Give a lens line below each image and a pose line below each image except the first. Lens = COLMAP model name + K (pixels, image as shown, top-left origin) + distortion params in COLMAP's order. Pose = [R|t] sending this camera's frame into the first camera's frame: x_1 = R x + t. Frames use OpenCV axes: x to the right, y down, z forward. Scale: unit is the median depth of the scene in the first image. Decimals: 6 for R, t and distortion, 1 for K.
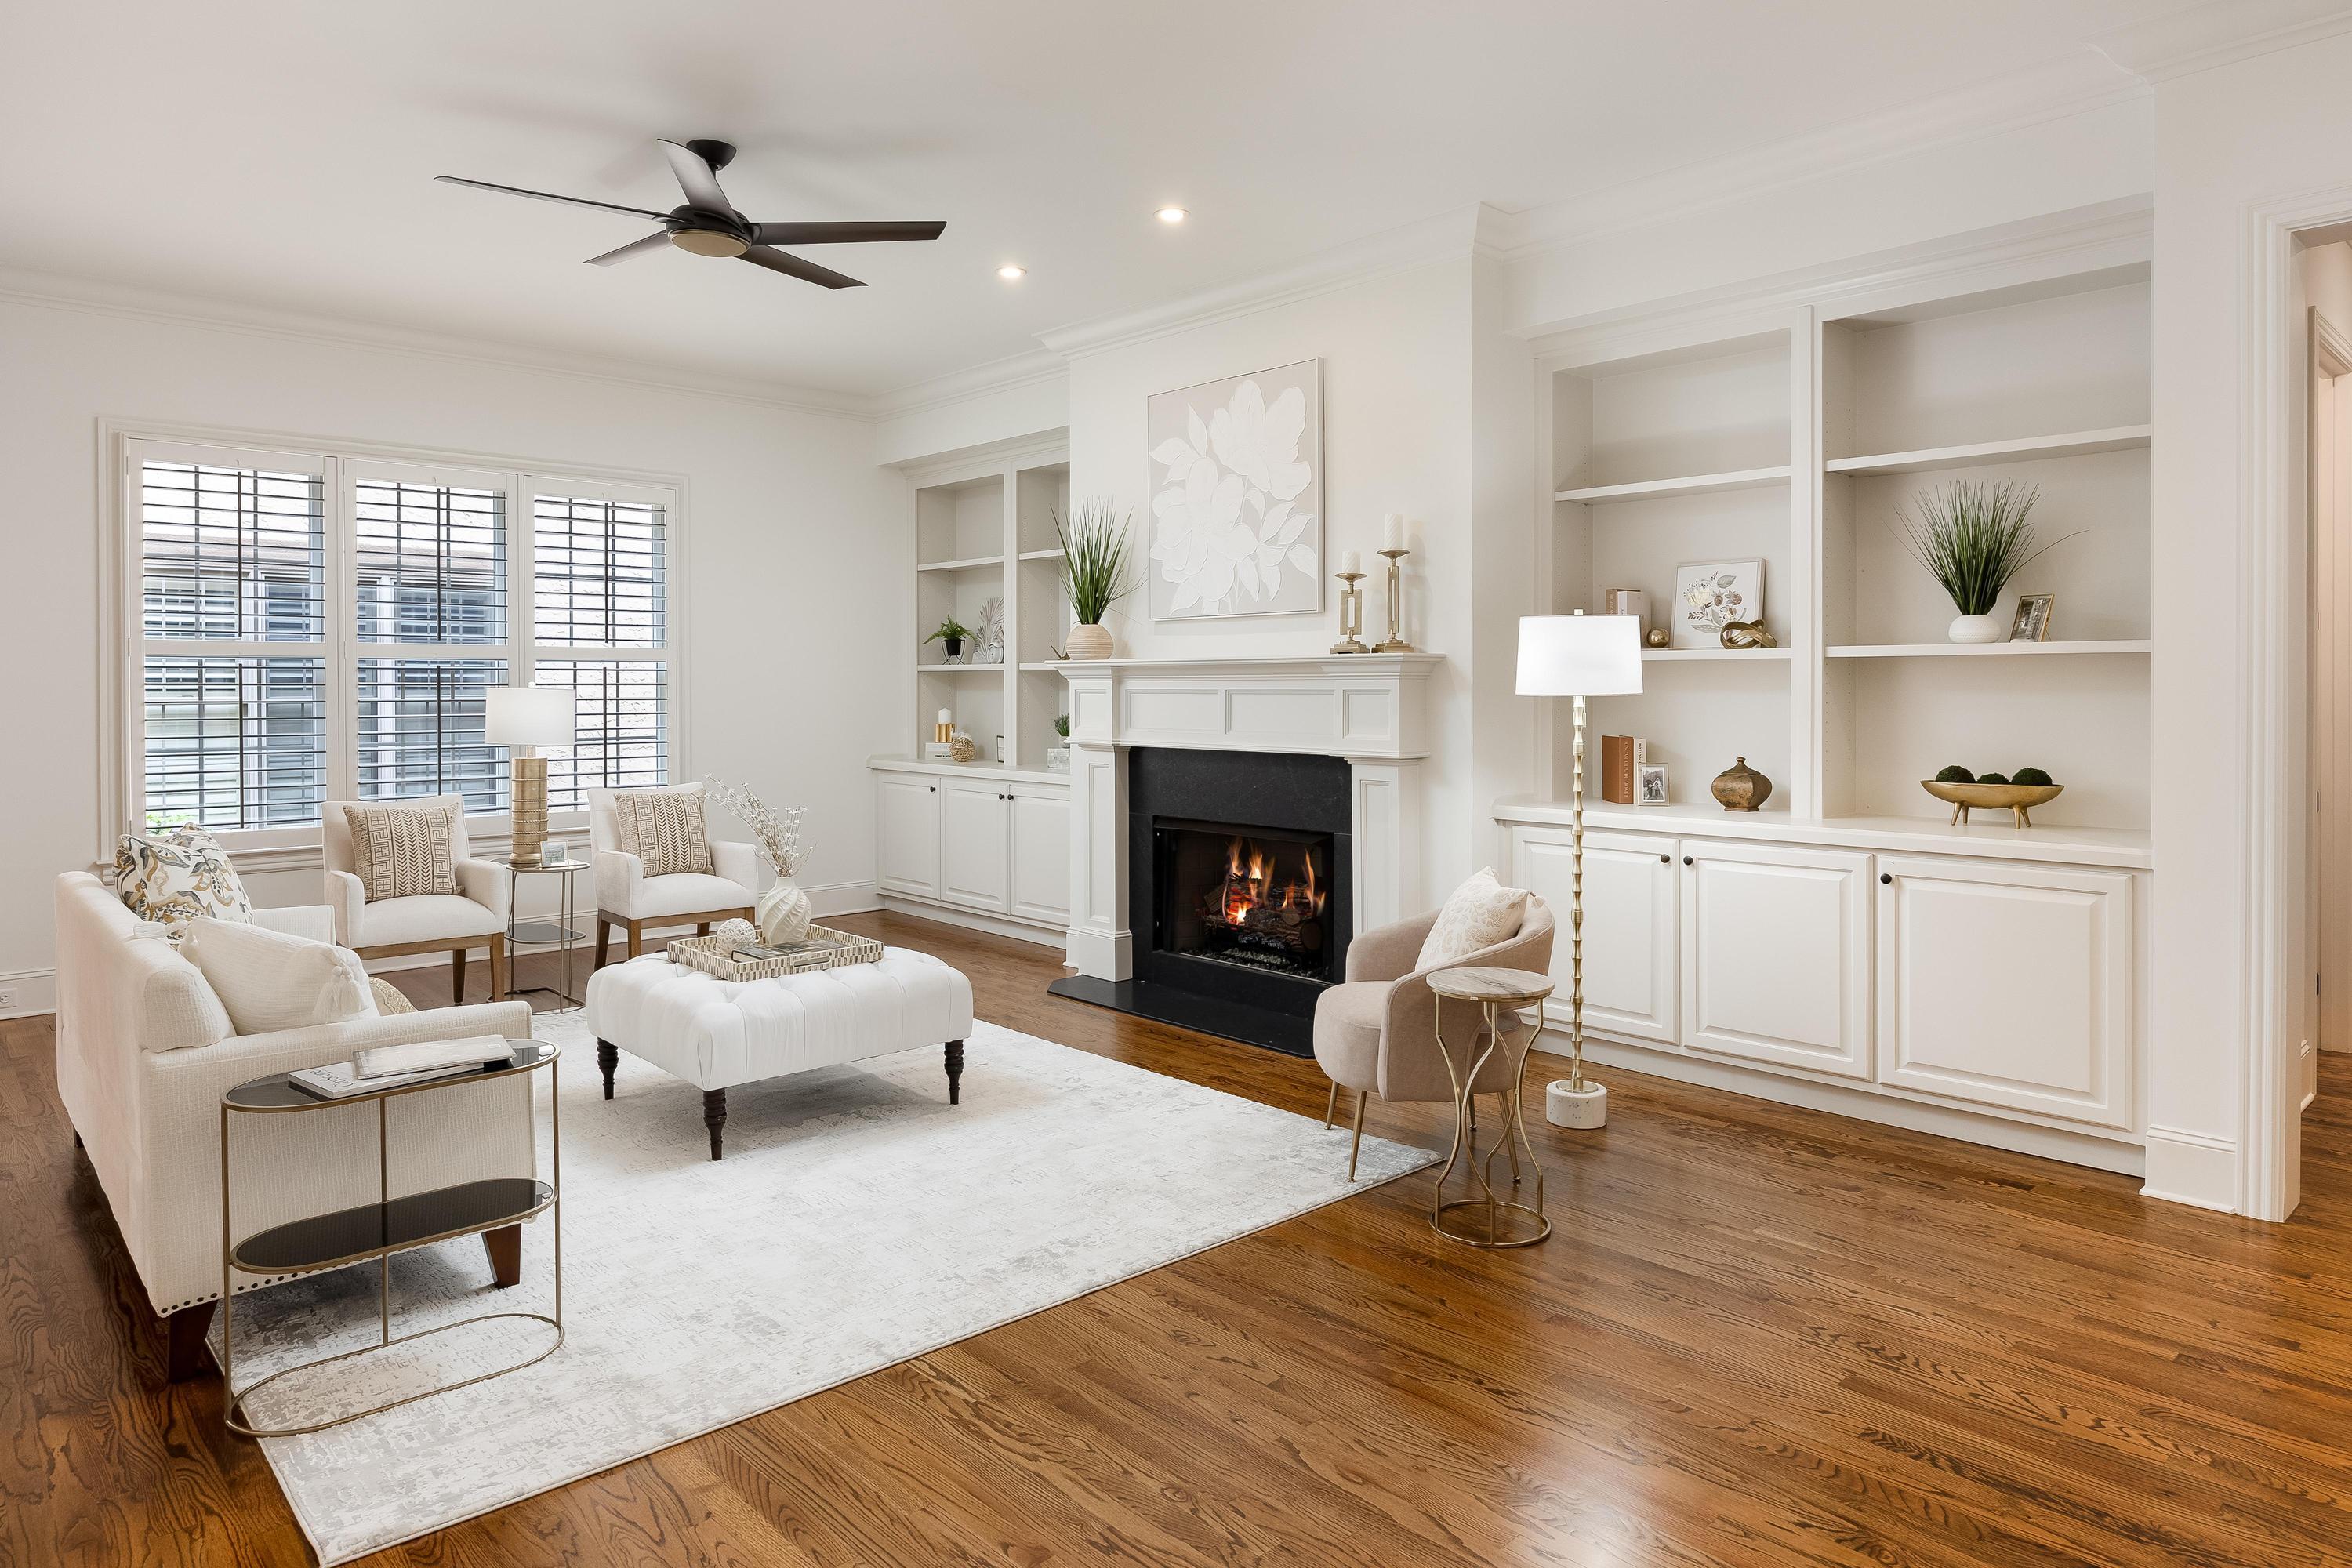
lens RADIAL K [[1158.1, 0, 1174.4], [0, 1158.1, 686.1], [0, 0, 1]] dist [-0.011635, 0.000015]
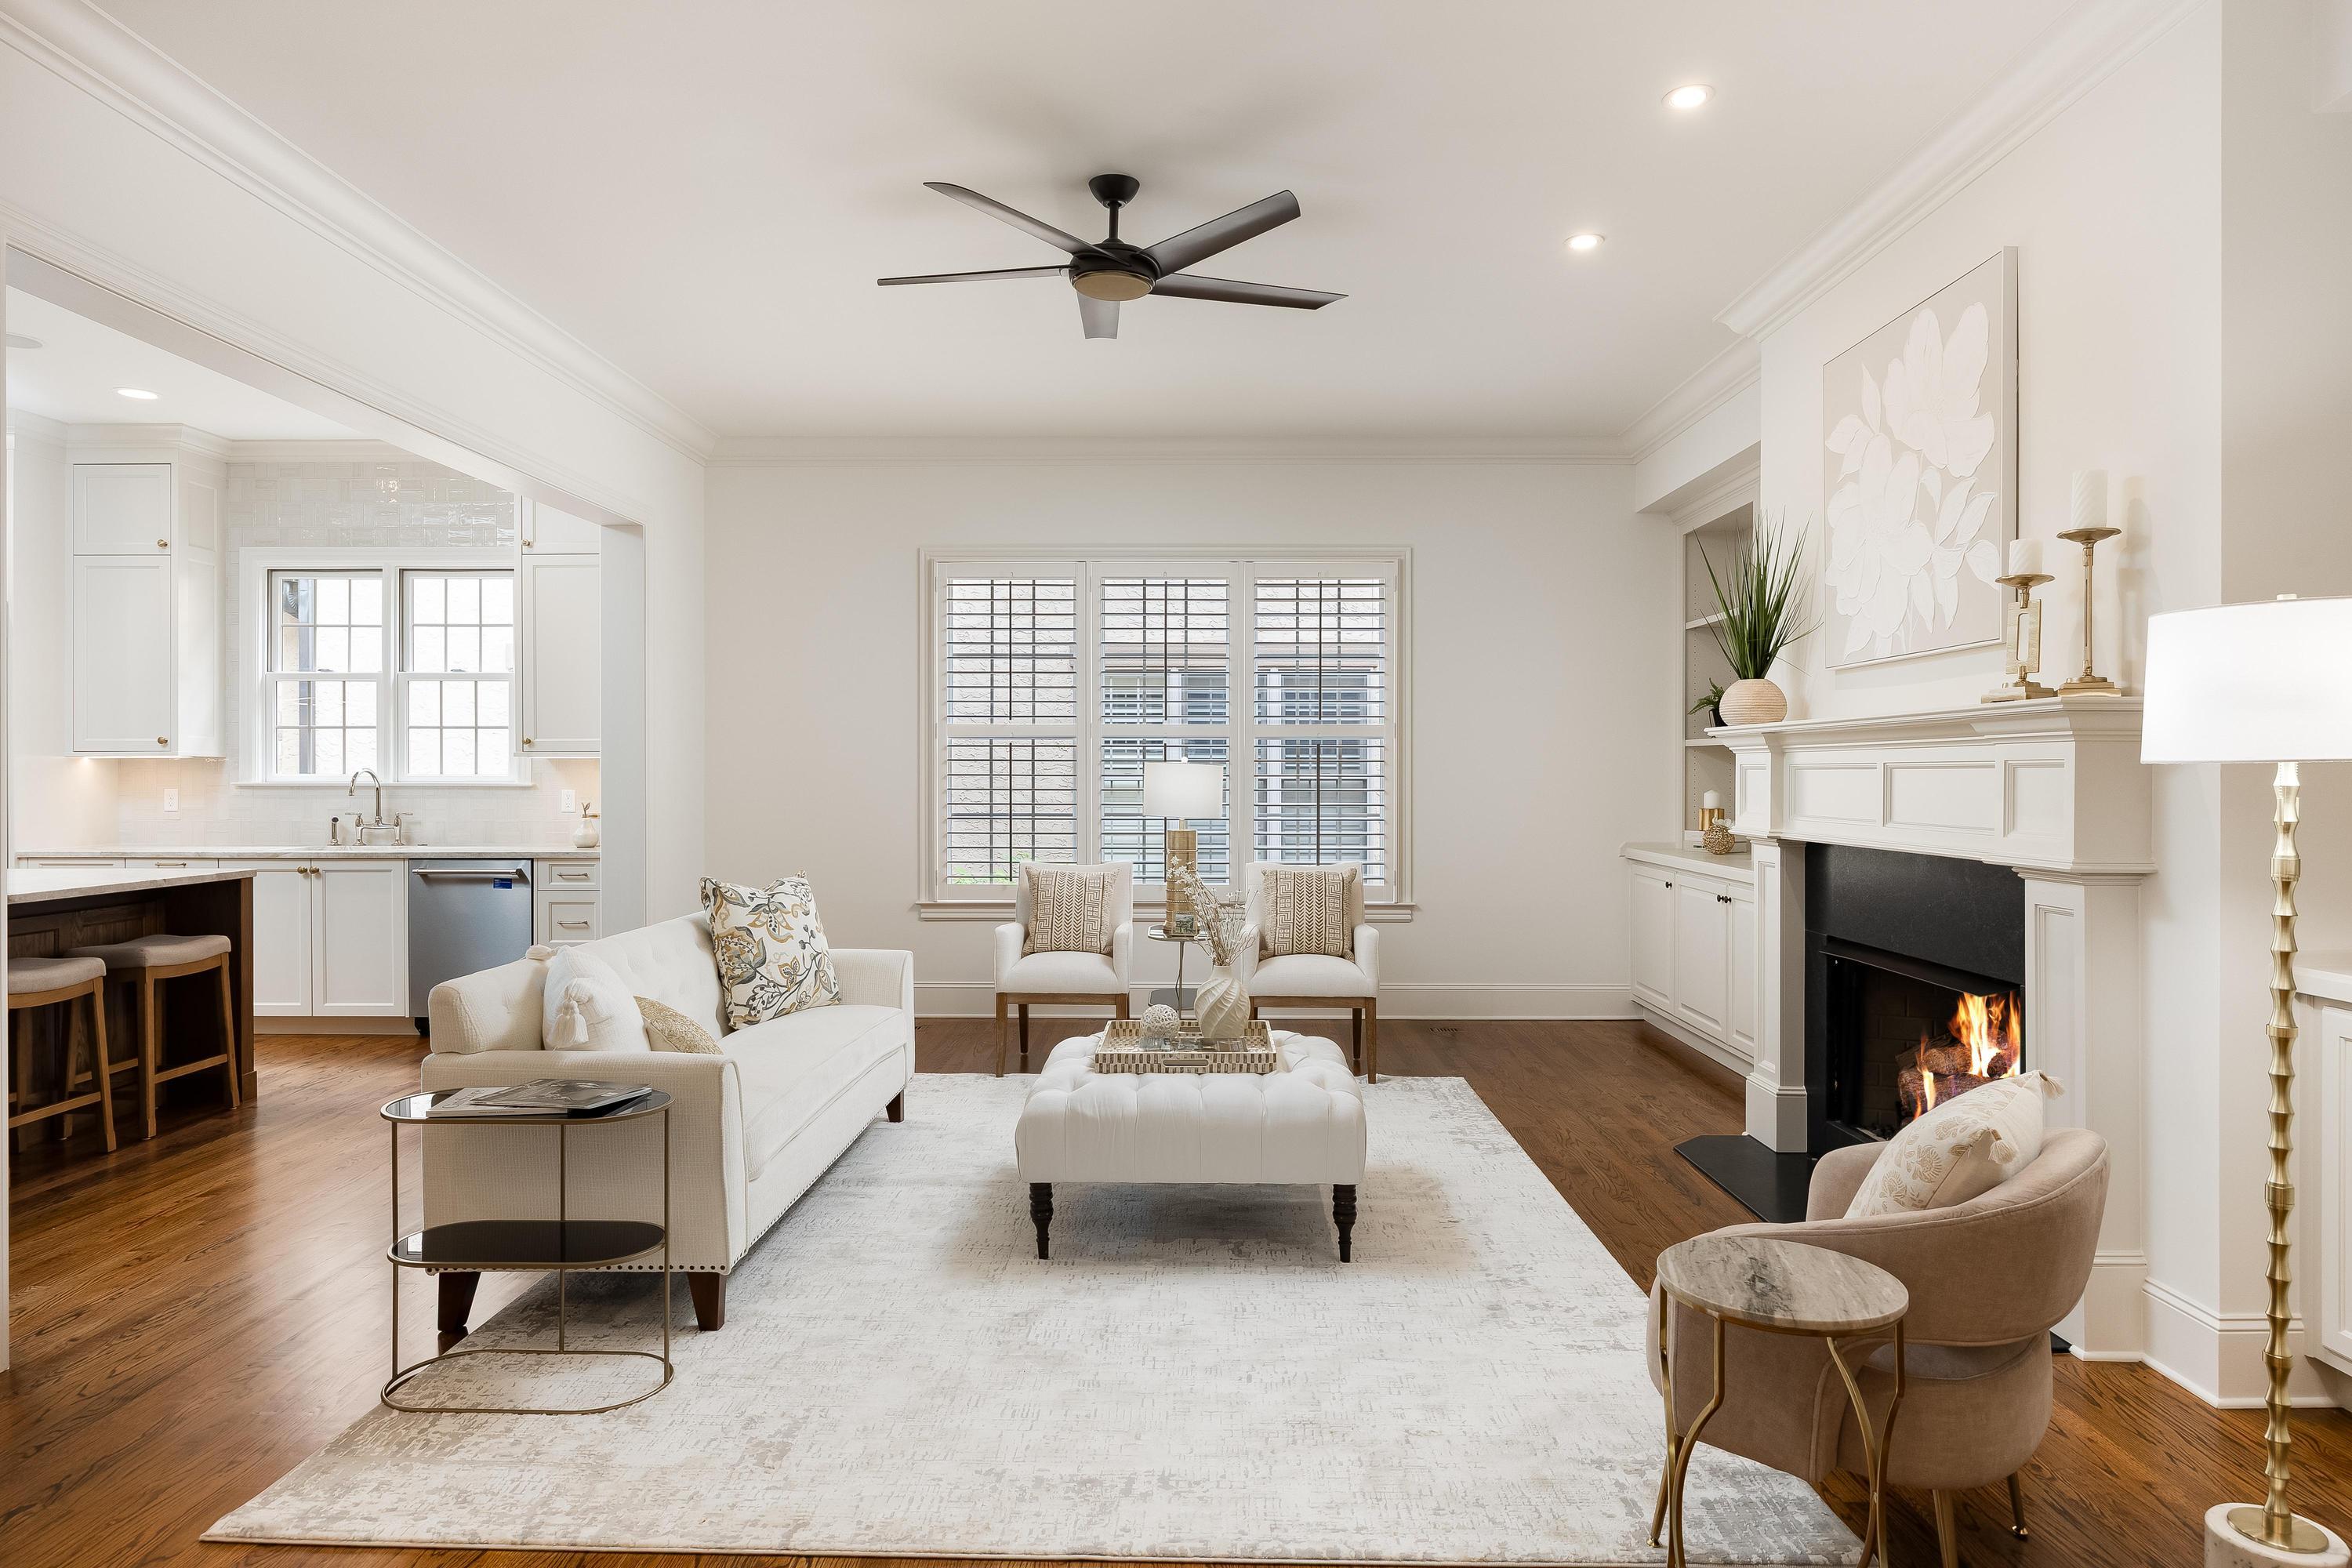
lens RADIAL K [[1235.6, 0, 1213.0], [0, 1235.6, 771.7], [0, 0, 1]] dist [-0.004675, 0.000642]
pose [[0.783632, 0.003426, -0.621216, 0.231494], [-0.001233, 0.999991, 0.003960, 0.007592], [0.621225, -0.002337, 0.783629, 0.207278]]
